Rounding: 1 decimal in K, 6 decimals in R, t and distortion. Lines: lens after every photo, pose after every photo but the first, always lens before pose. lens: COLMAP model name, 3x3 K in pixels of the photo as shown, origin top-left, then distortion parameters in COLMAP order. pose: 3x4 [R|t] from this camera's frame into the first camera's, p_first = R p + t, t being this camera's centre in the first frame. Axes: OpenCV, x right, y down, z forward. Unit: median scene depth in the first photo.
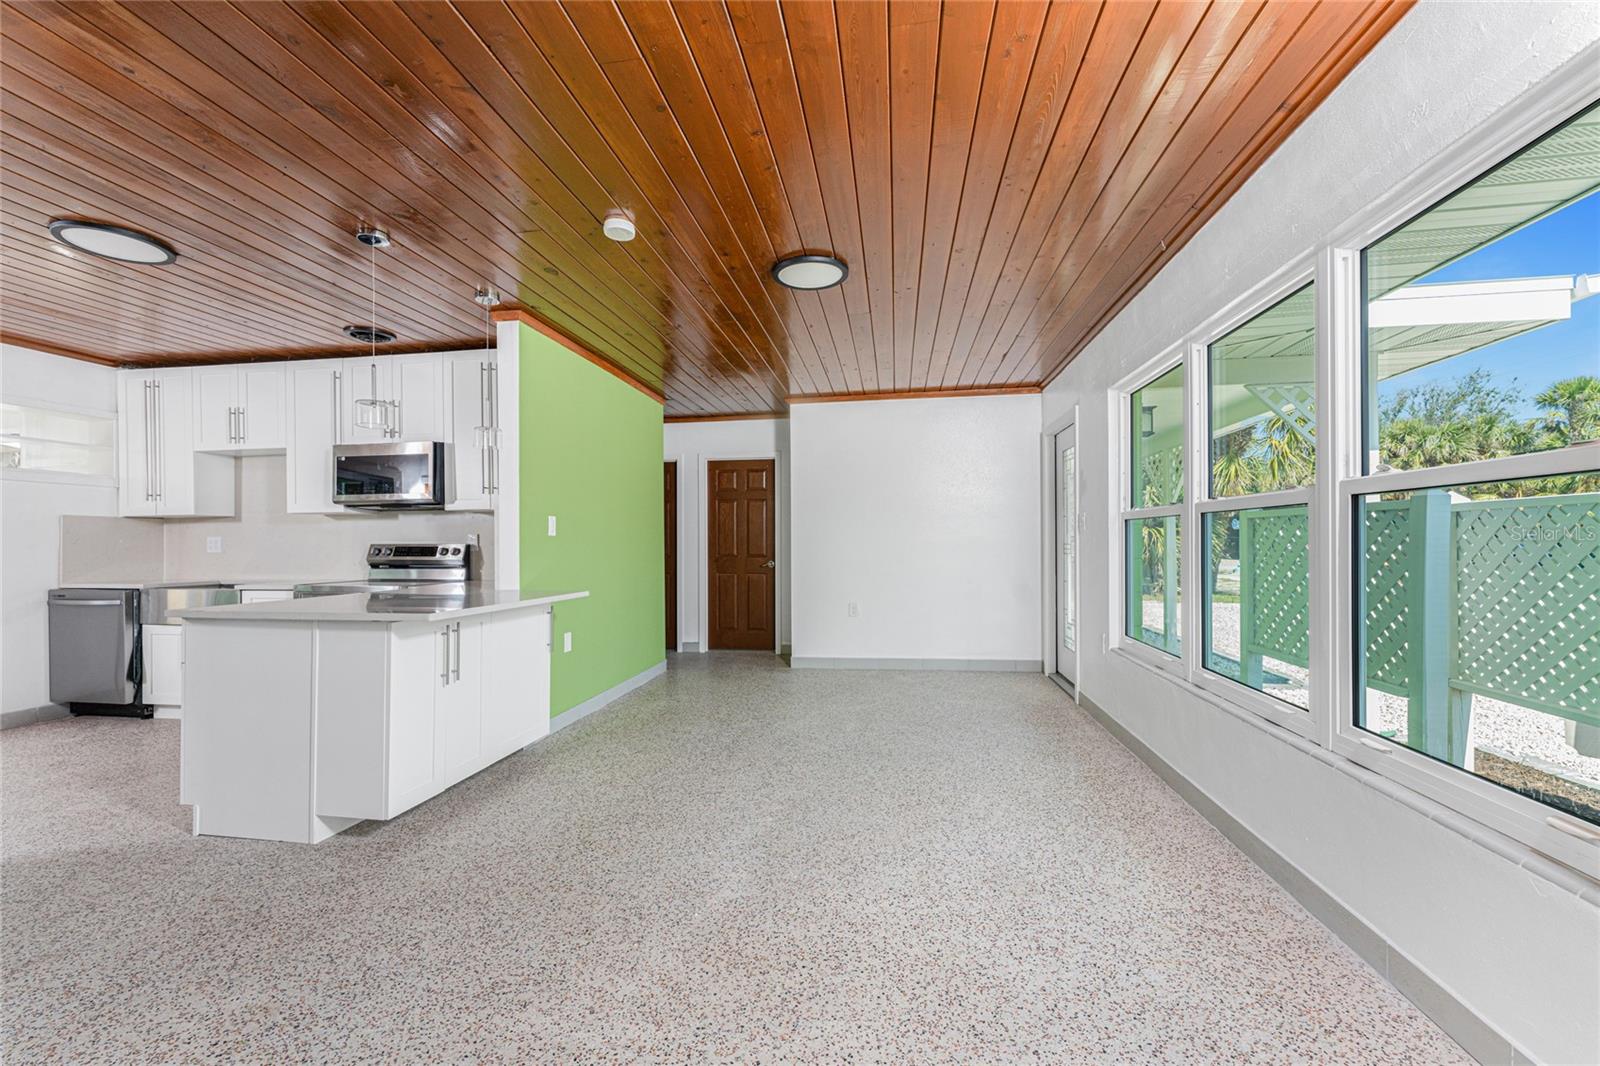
lens RADIAL K [[634.4, 0, 807.1], [0, 634.4, 537.7], [0, 0, 1]] dist [-0.000847, -0.000564]
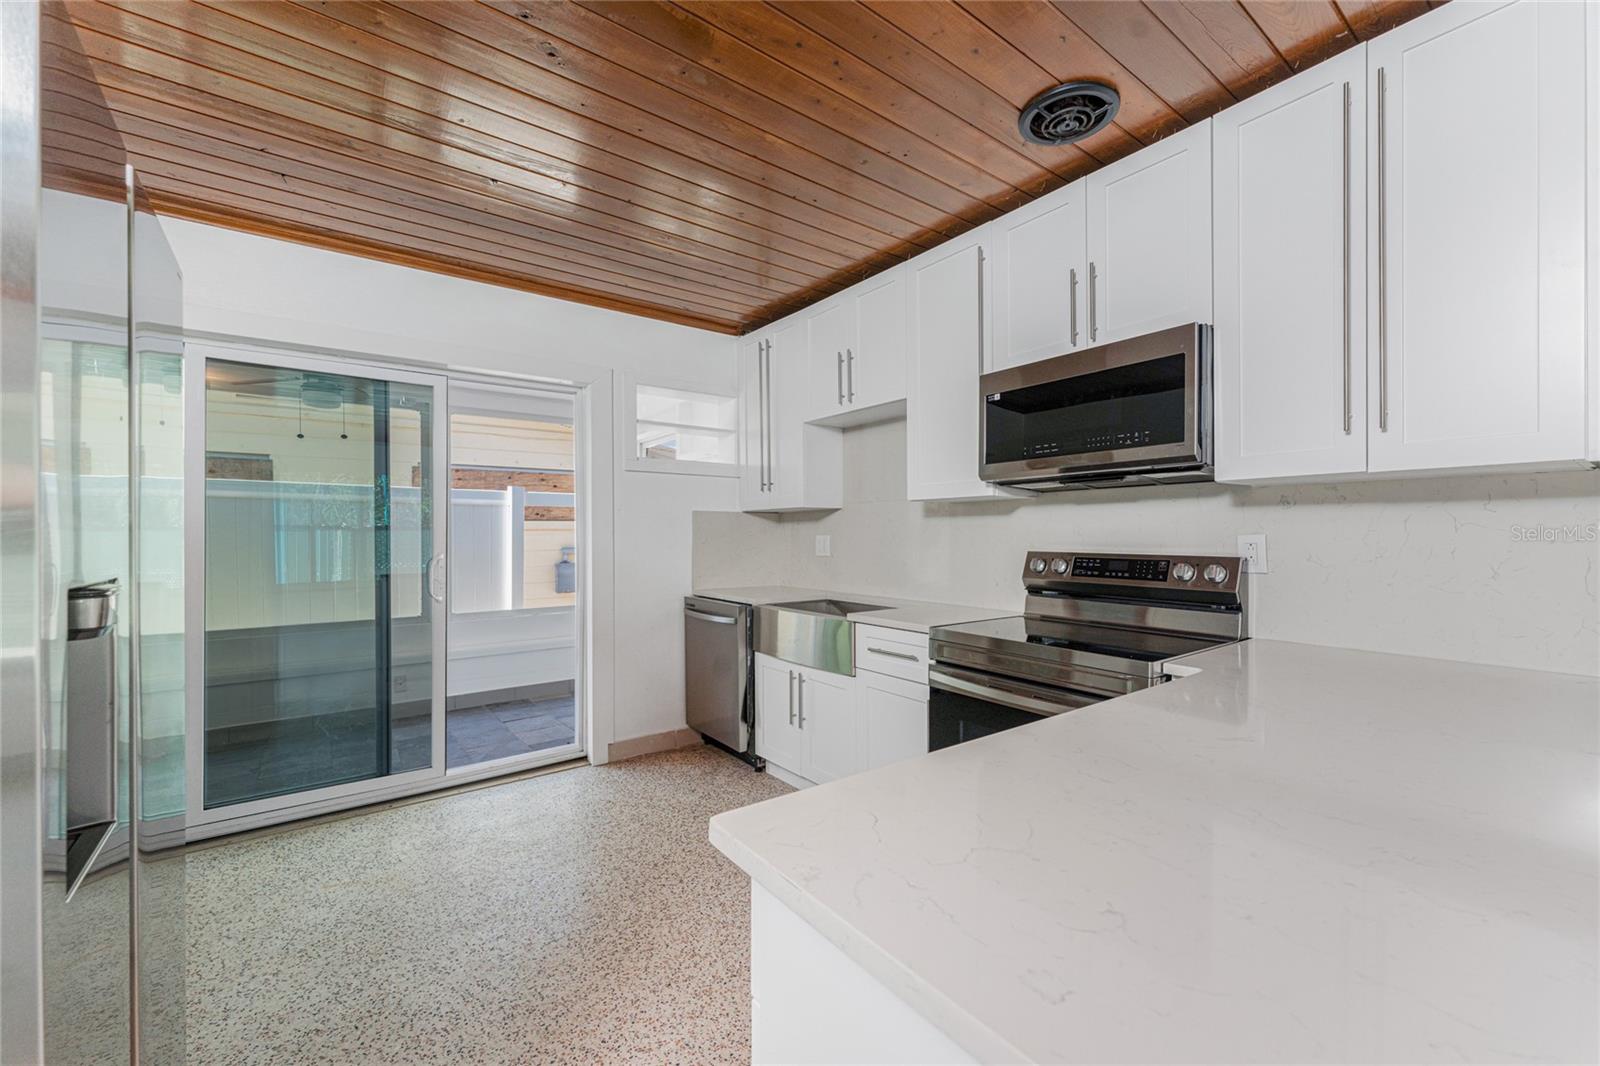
lens RADIAL K [[644.1, 0, 806.4], [0, 644.1, 539.3], [0, 0, 1]] dist [0.021296, 0.000052]
pose [[0.713522, 0.012833, -0.700515, -0.458432], [0.003894, 0.999744, 0.022281, -0.015806], [0.700622, -0.018626, 0.713289, 0.487776]]
